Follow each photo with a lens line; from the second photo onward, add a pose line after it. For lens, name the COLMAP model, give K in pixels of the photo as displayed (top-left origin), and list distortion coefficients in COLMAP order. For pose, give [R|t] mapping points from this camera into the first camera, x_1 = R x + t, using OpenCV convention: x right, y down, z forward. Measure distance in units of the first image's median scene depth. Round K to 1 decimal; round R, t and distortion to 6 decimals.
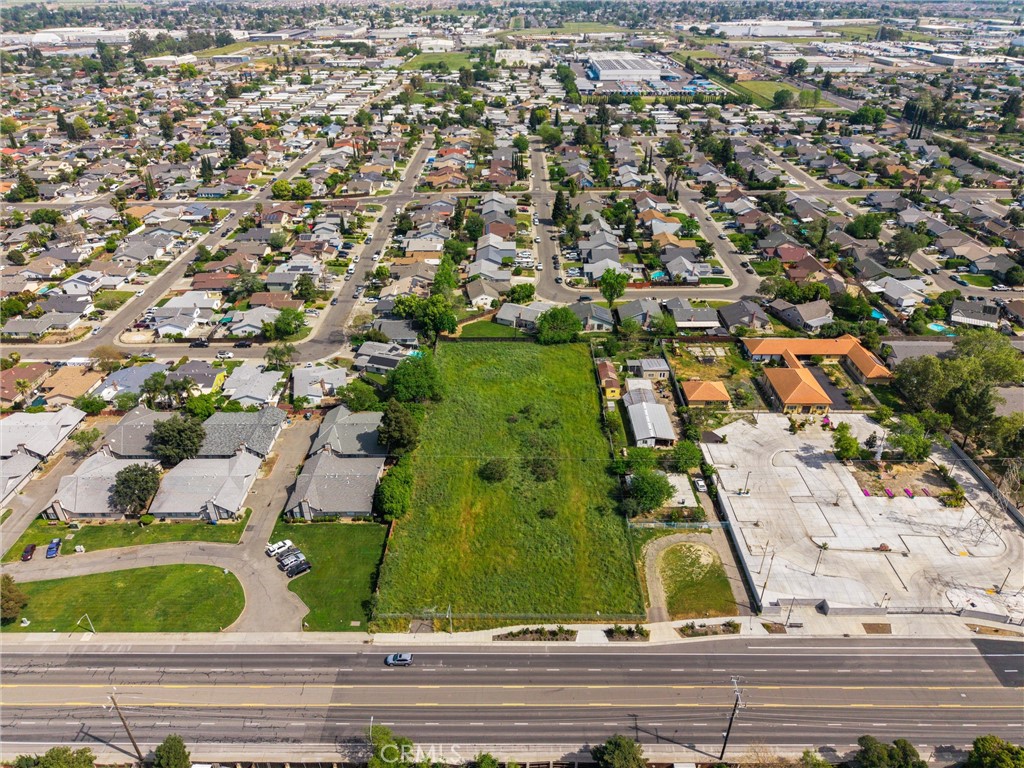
lens RADIAL K [[687.9, 0, 517.0], [0, 687.9, 381.2], [0, 0, 1]] dist [0.017182, -0.016520]
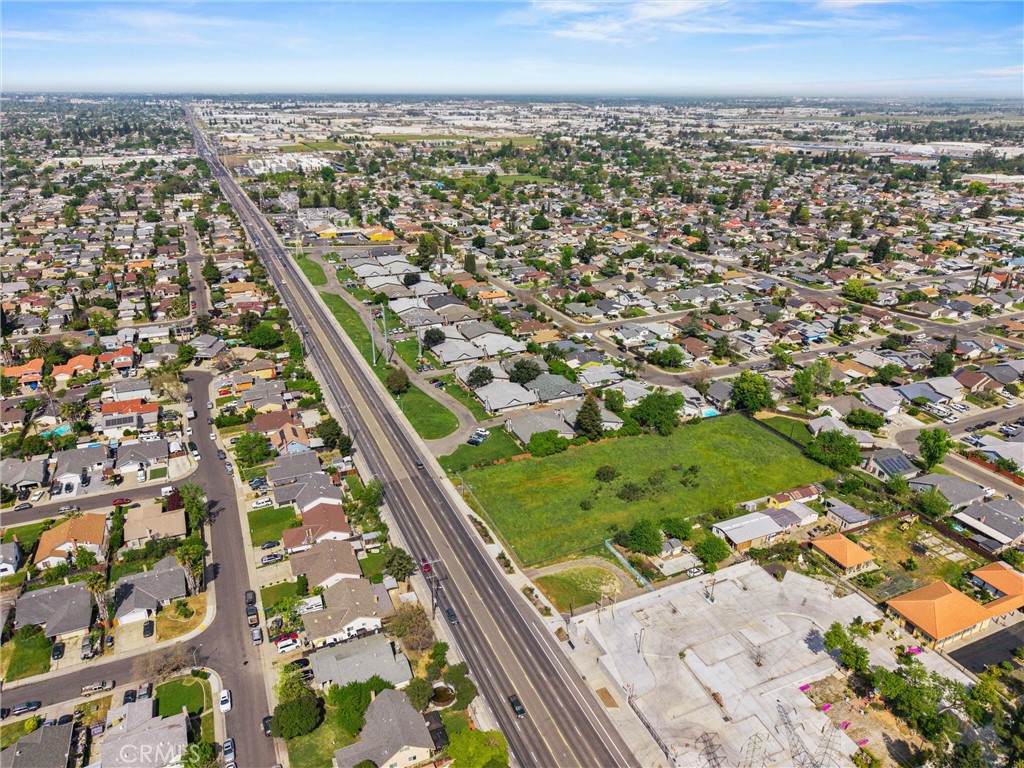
lens RADIAL K [[687.9, 0, 511.9], [0, 687.9, 389.4], [0, 0, 1]] dist [0.017182, -0.016520]
pose [[0.407864, 0.367966, -0.835612, 0.815968], [-0.469583, 0.869416, 0.153647, -0.110313], [0.783032, 0.329722, 0.527394, 0.103887]]
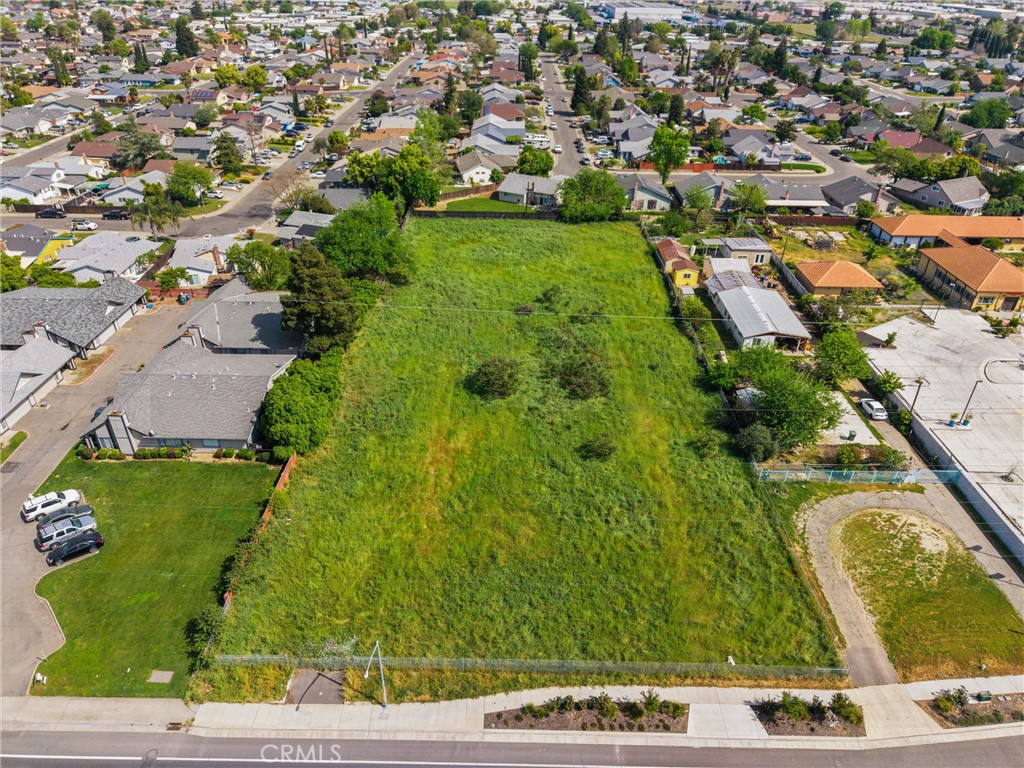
lens RADIAL K [[687.9, 0, 512.8], [0, 687.9, 386.0], [0, 0, 1]] dist [0.017182, -0.016520]
pose [[0.999845, 0.017612, -0.000449, -0.014802], [-0.017601, 0.999680, 0.018145, 0.111015], [0.000768, -0.018134, 0.999835, 0.397972]]
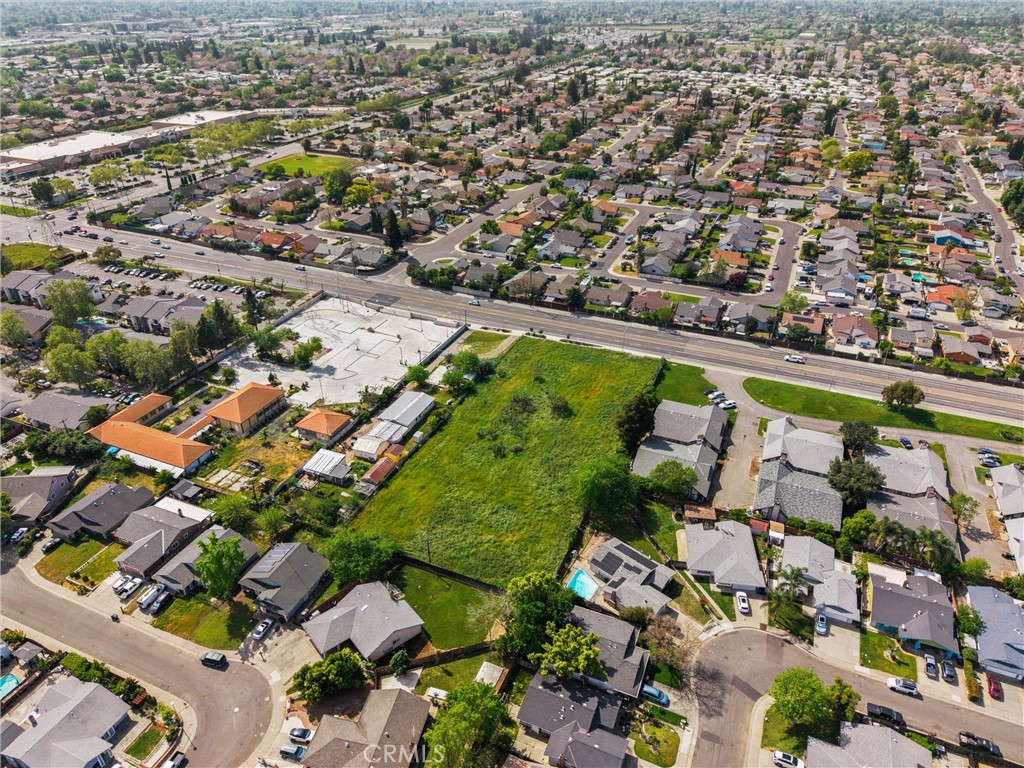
lens RADIAL K [[687.9, 0, 504.0], [0, 687.9, 375.4], [0, 0, 1]] dist [0.017182, -0.016520]
pose [[-0.916083, -0.199575, 0.347795, -0.312767], [0.203803, 0.515232, 0.832467, -0.830030], [-0.345335, 0.833490, -0.431321, 1.336810]]
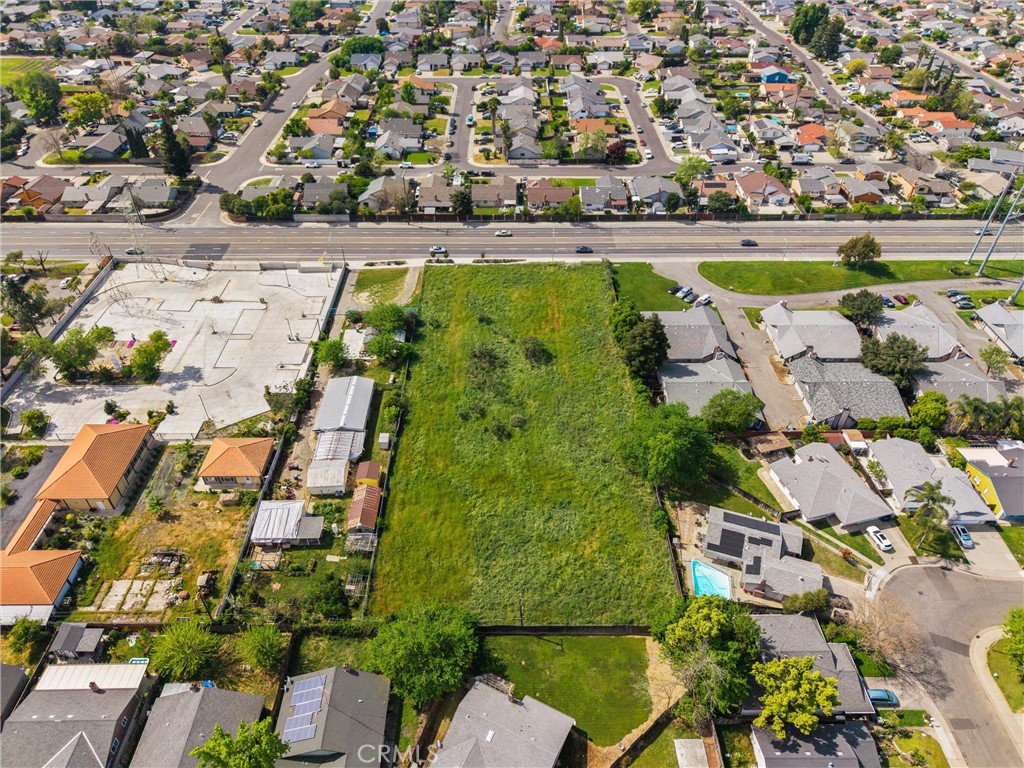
lens RADIAL K [[687.9, 0, 504.2], [0, 687.9, 384.5], [0, 0, 1]] dist [0.017182, -0.016520]
pose [[-0.999995, 0.000134, -0.003222, 0.013515], [-0.002984, 0.340066, 0.940397, -0.675005], [0.001221, 0.940401, -0.340064, 1.211646]]
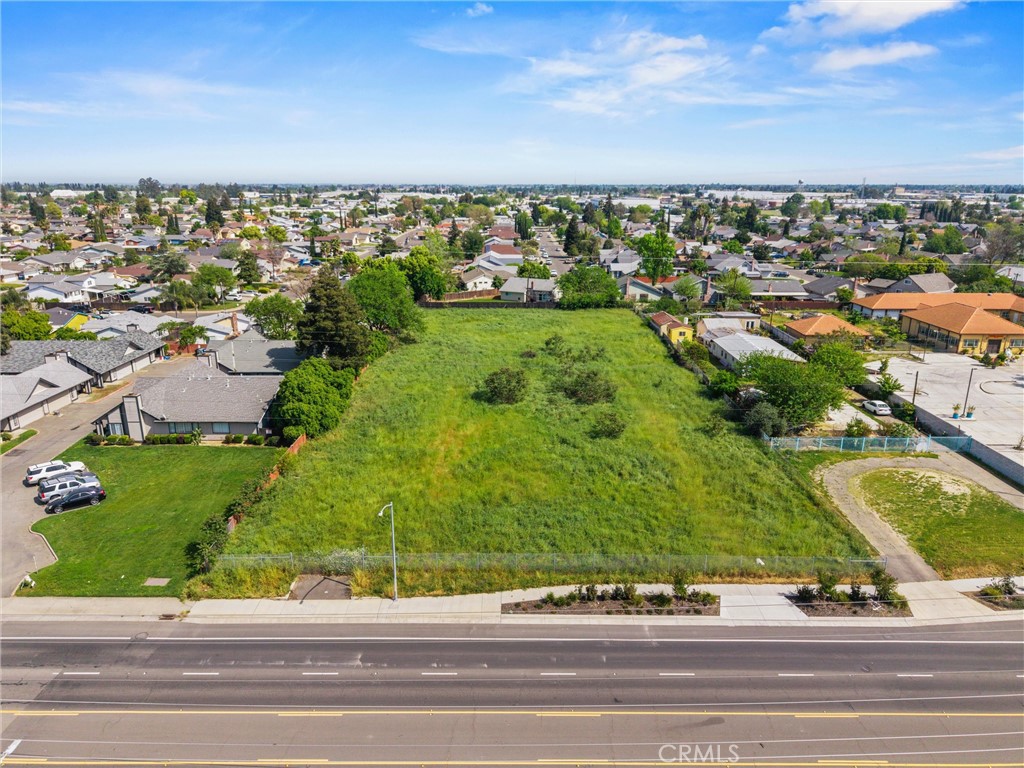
lens RADIAL K [[687.9, 0, 513.2], [0, 687.9, 383.9], [0, 0, 1]] dist [0.017182, -0.016520]
pose [[1.000000, 0.000409, -0.000379, -0.019589], [-0.000490, 0.969042, -0.246896, 0.232912], [0.000266, 0.246896, 0.969042, 0.402142]]
